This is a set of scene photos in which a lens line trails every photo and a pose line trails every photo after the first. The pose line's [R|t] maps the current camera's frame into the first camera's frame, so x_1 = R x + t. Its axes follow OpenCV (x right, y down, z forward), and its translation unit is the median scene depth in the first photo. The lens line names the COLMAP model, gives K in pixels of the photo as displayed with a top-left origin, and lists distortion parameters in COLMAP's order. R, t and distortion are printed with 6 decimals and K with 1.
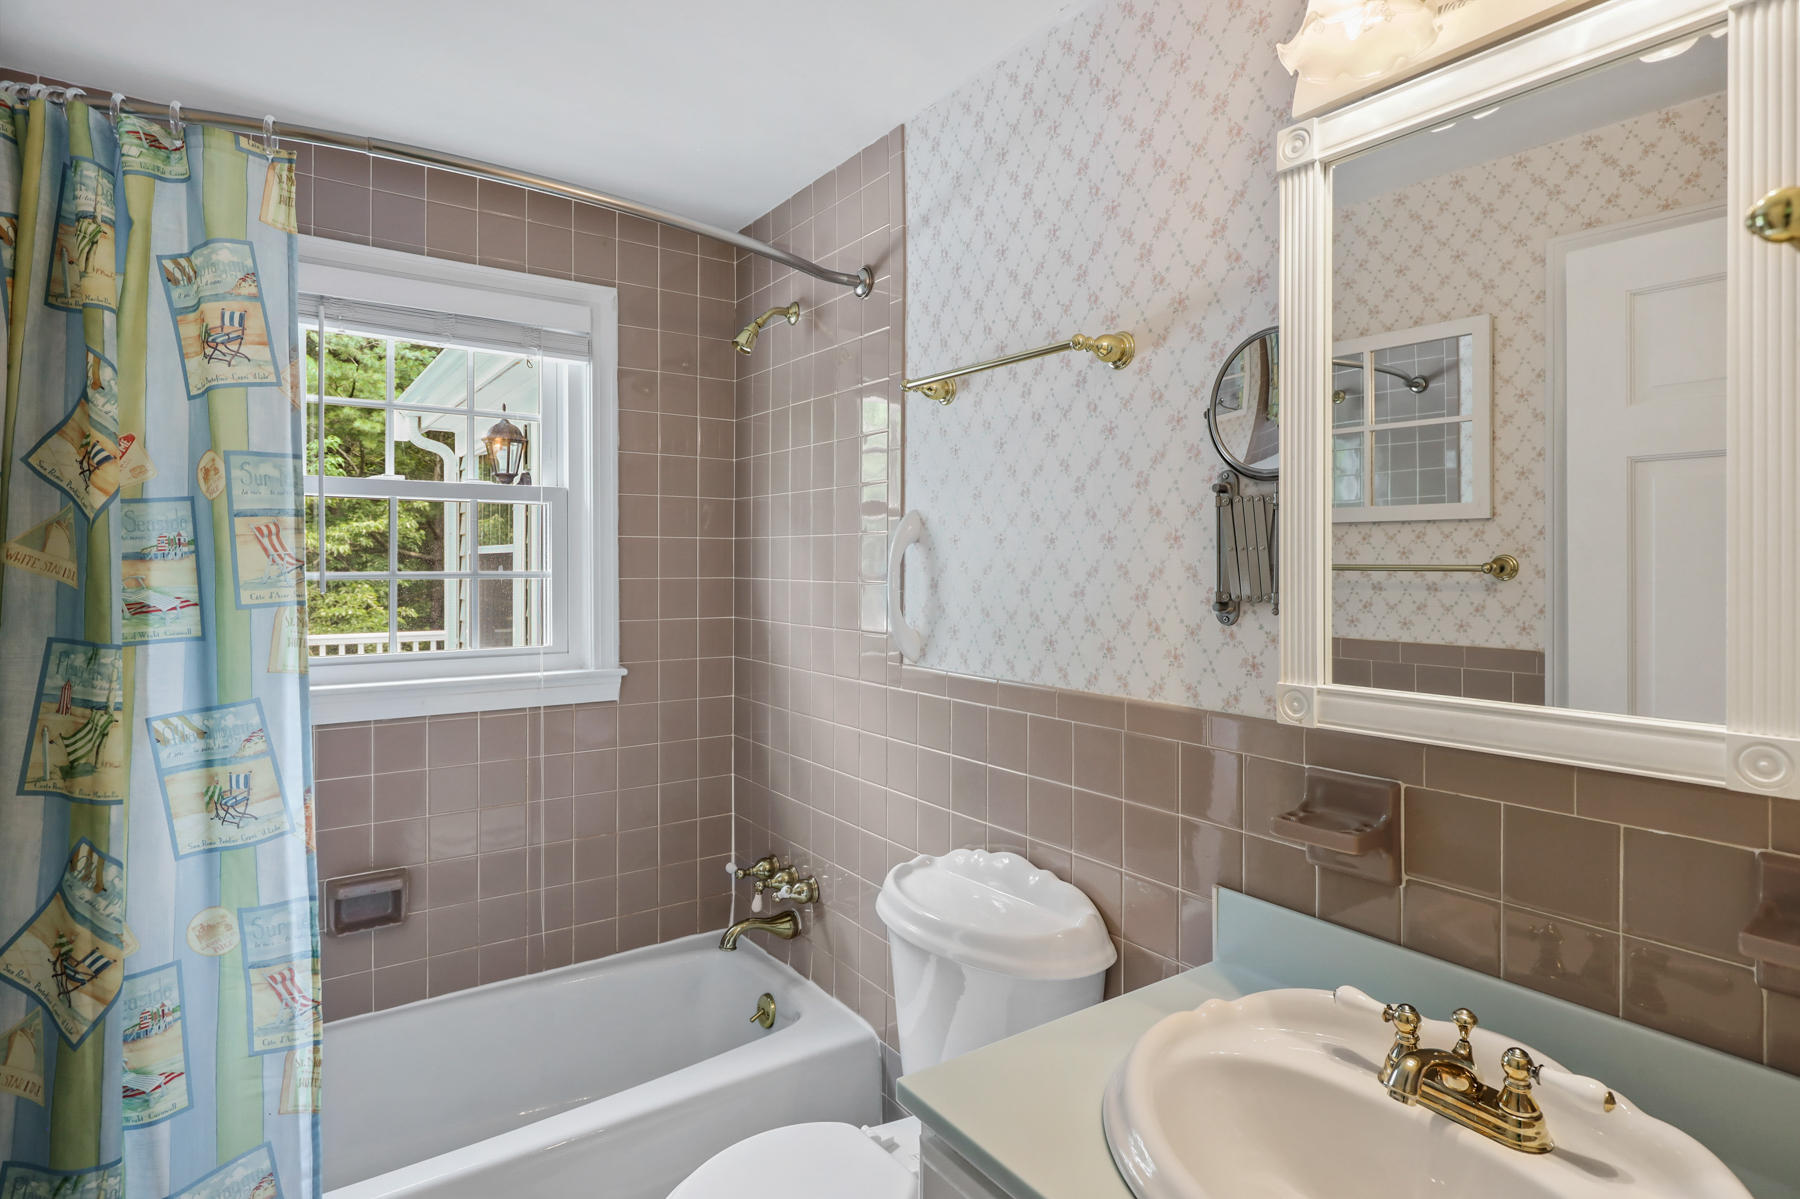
lens RADIAL K [[939.4, 0, 905.6], [0, 939.4, 574.4], [0, 0, 1]] dist [0.001256, 0.000111]
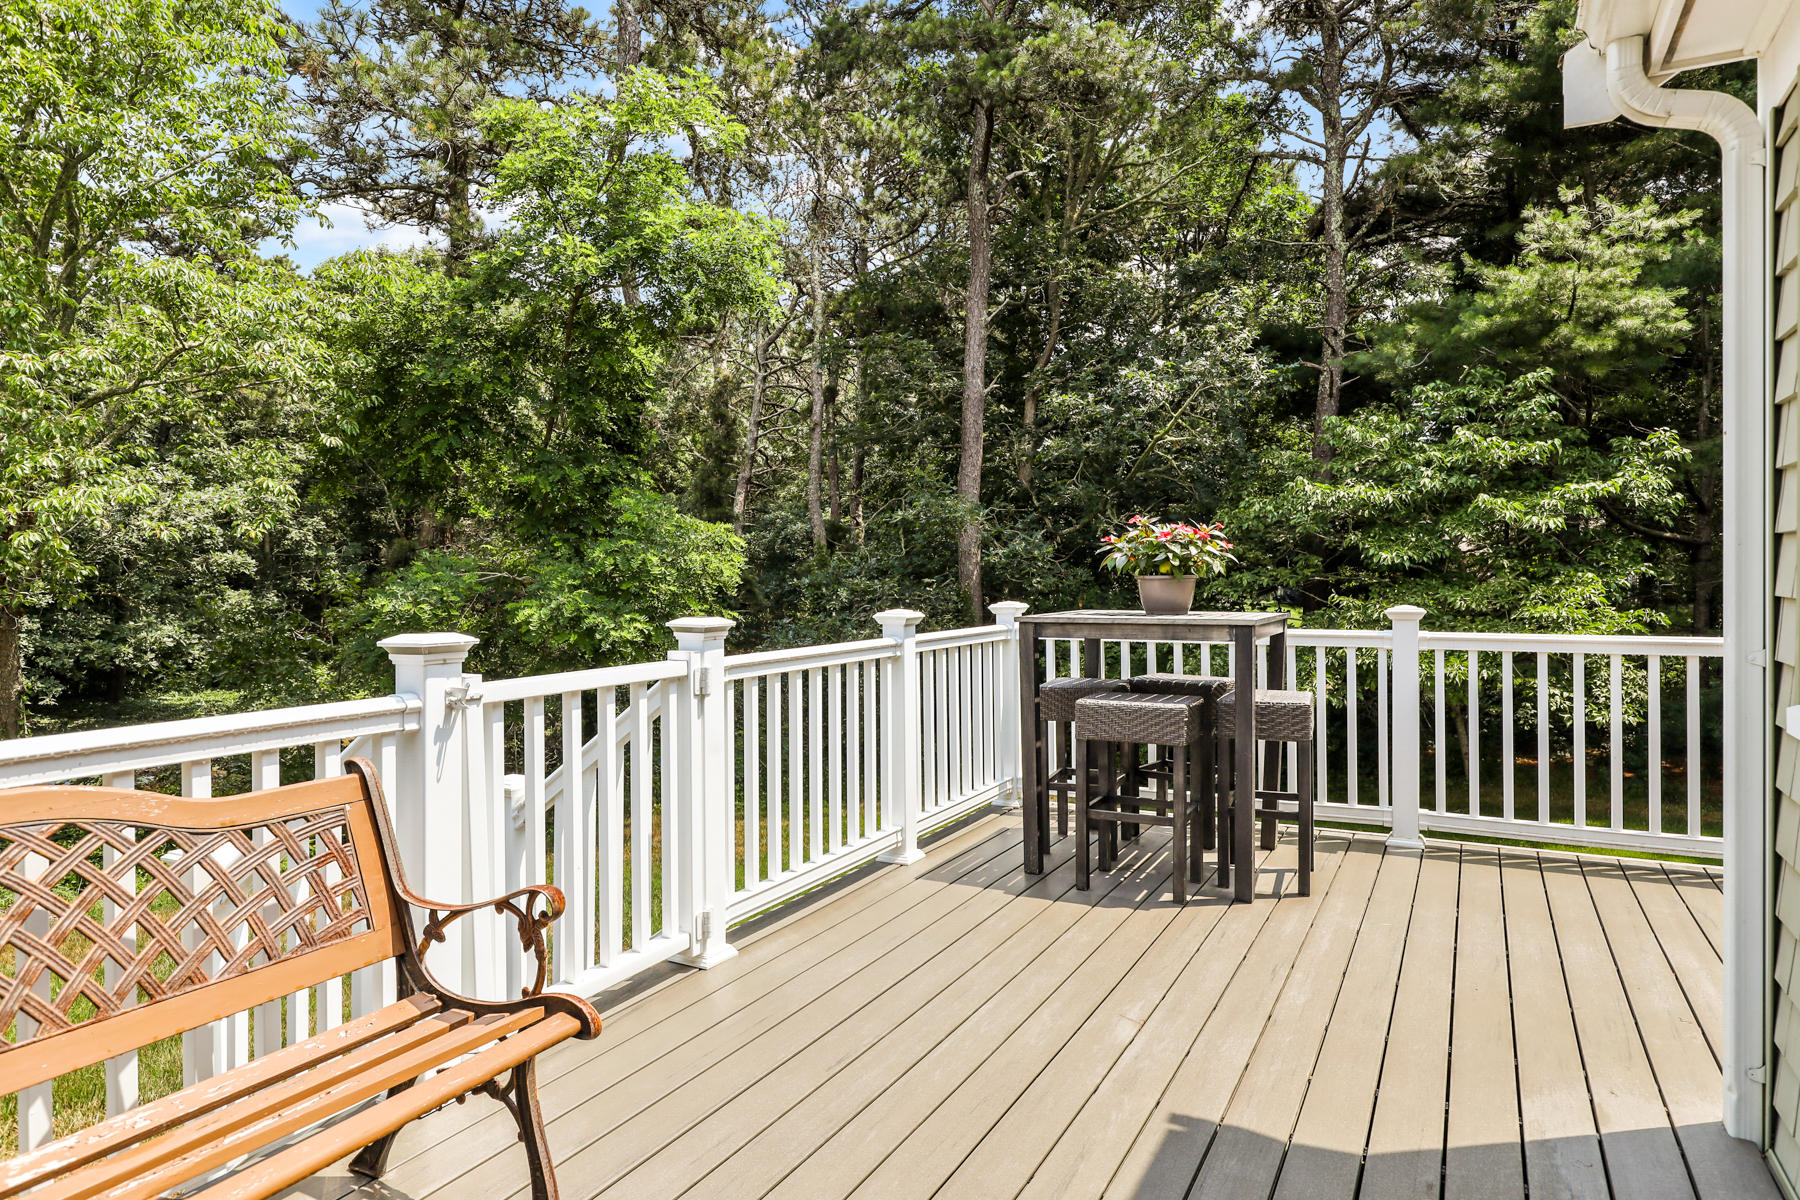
lens RADIAL K [[1093.0, 0, 899.6], [0, 1093.0, 580.5], [0, 0, 1]] dist [0.003293, 0.000122]
pose [[0.456844, 0.002976, -0.889542, -0.090037], [-0.000237, 0.999995, 0.003224, 0.013545], [0.889547, -0.001262, 0.456843, 0.181189]]
